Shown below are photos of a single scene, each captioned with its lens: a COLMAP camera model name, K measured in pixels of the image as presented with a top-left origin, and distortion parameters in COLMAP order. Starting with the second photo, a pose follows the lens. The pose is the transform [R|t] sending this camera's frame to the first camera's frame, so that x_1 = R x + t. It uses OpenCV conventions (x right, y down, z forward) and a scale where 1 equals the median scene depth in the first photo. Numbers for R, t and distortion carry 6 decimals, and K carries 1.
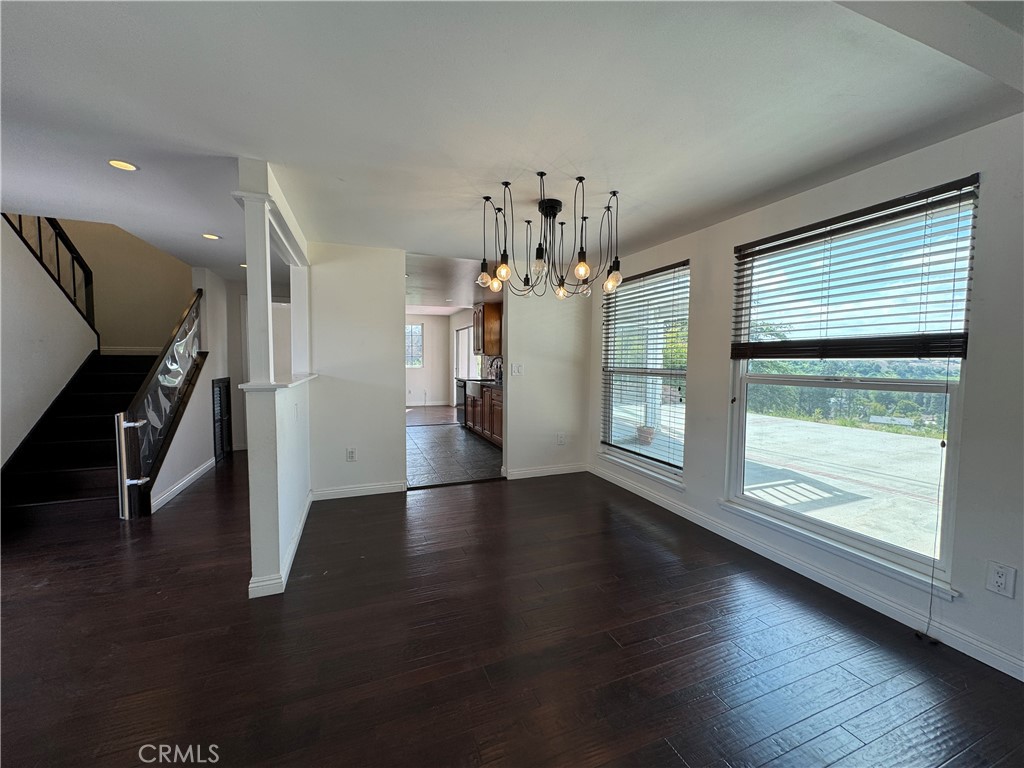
lens RADIAL K [[408.4, 0, 512.0], [0, 408.4, 384.0], [0, 0, 1]] dist [-0.001287, 0.000036]
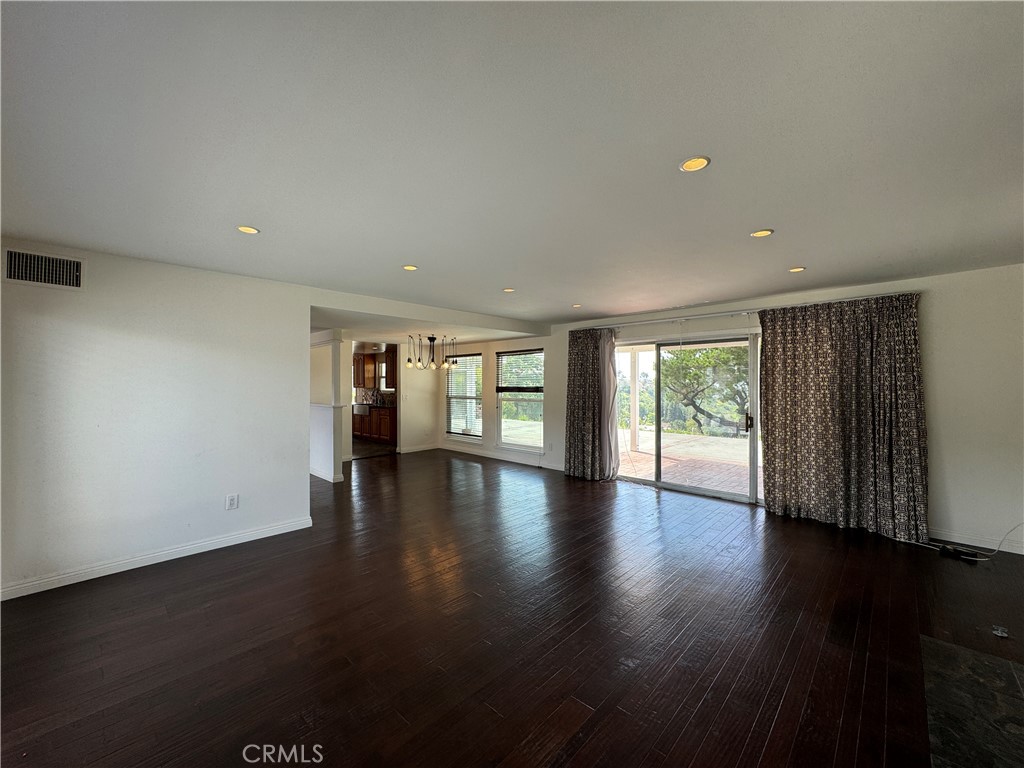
lens RADIAL K [[408.4, 0, 512.0], [0, 408.4, 384.0], [0, 0, 1]] dist [-0.001287, 0.000036]
pose [[0.909457, -0.008075, 0.415719, -0.335638], [0.032550, 0.998126, -0.051821, 0.018643], [-0.414522, 0.060661, 0.908015, -1.025386]]
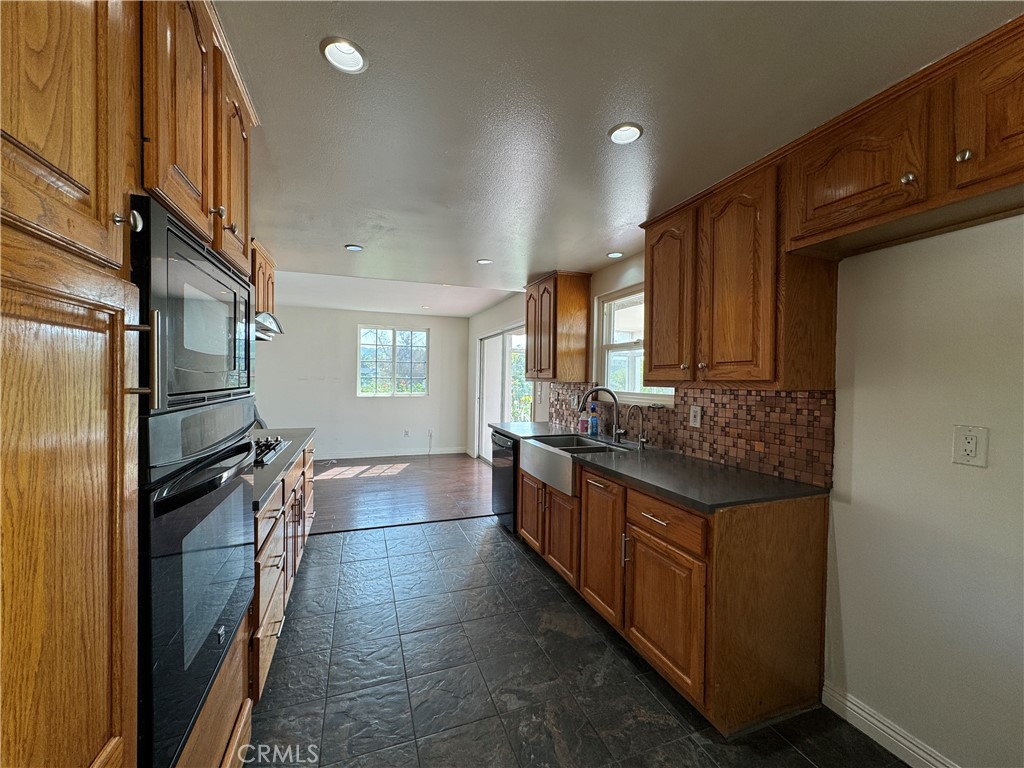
lens RADIAL K [[408.4, 0, 512.0], [0, 408.4, 384.0], [0, 0, 1]] dist [-0.001287, 0.000036]
pose [[0.999866, 0.008322, -0.014078, -0.188925], [-0.008937, 0.998983, -0.044187, -0.080093], [0.013696, 0.044307, 0.998924, 0.889760]]
